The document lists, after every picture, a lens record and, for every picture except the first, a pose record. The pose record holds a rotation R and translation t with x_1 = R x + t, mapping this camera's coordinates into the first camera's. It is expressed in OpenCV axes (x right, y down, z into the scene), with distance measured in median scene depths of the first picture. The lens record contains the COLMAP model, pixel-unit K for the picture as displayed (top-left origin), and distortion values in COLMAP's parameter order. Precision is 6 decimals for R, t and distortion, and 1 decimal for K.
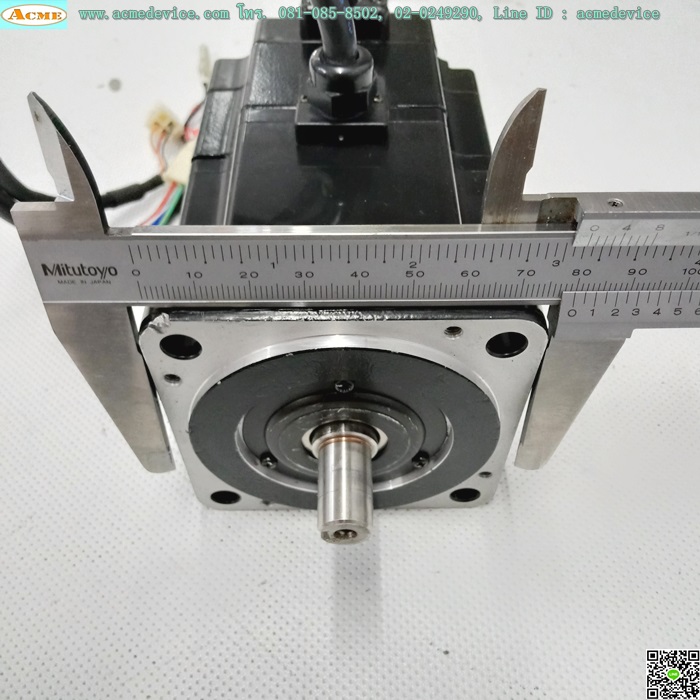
lens RADIAL K [[713.6, 0, 347.0], [0, 713.6, 345.8], [0, 0, 1]] dist [-0.033369, 0.000000]
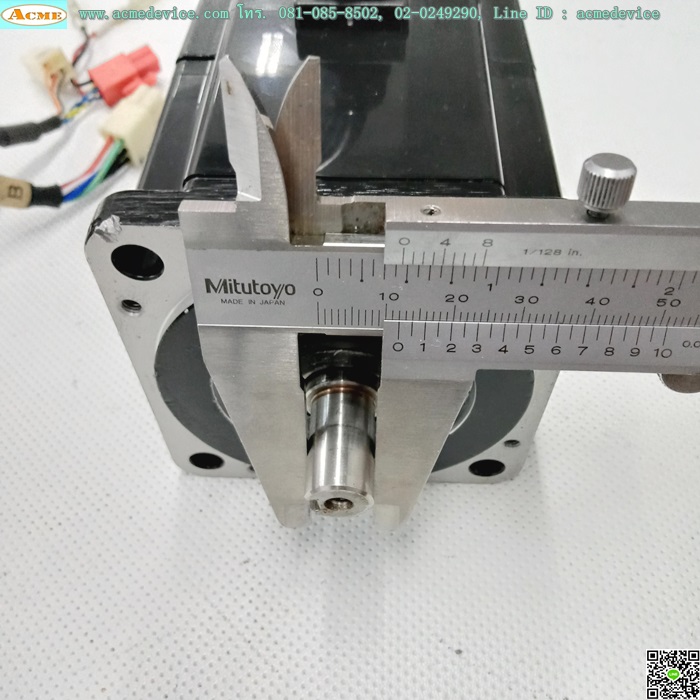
lens RADIAL K [[713.6, 0, 351.0], [0, 713.6, 348.9], [0, 0, 1]] dist [-0.033369, 0.000000]
pose [[0.999219, 0.030126, -0.025586, 0.023369], [-0.029559, 0.999316, 0.022244, 0.059312], [0.026238, -0.021470, 0.999425, 0.165136]]
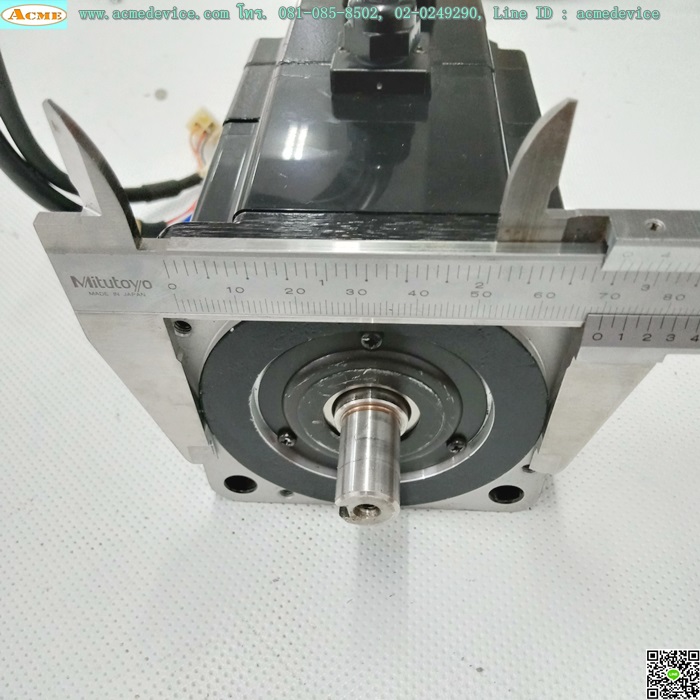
lens RADIAL K [[713.6, 0, 347.8], [0, 713.6, 352.0], [0, 0, 1]] dist [-0.033369, 0.000000]
pose [[0.997483, 0.035527, -0.061361, 0.018318], [-0.040638, 0.995624, -0.084154, 0.124792], [0.058102, 0.086436, 0.994562, 0.095965]]
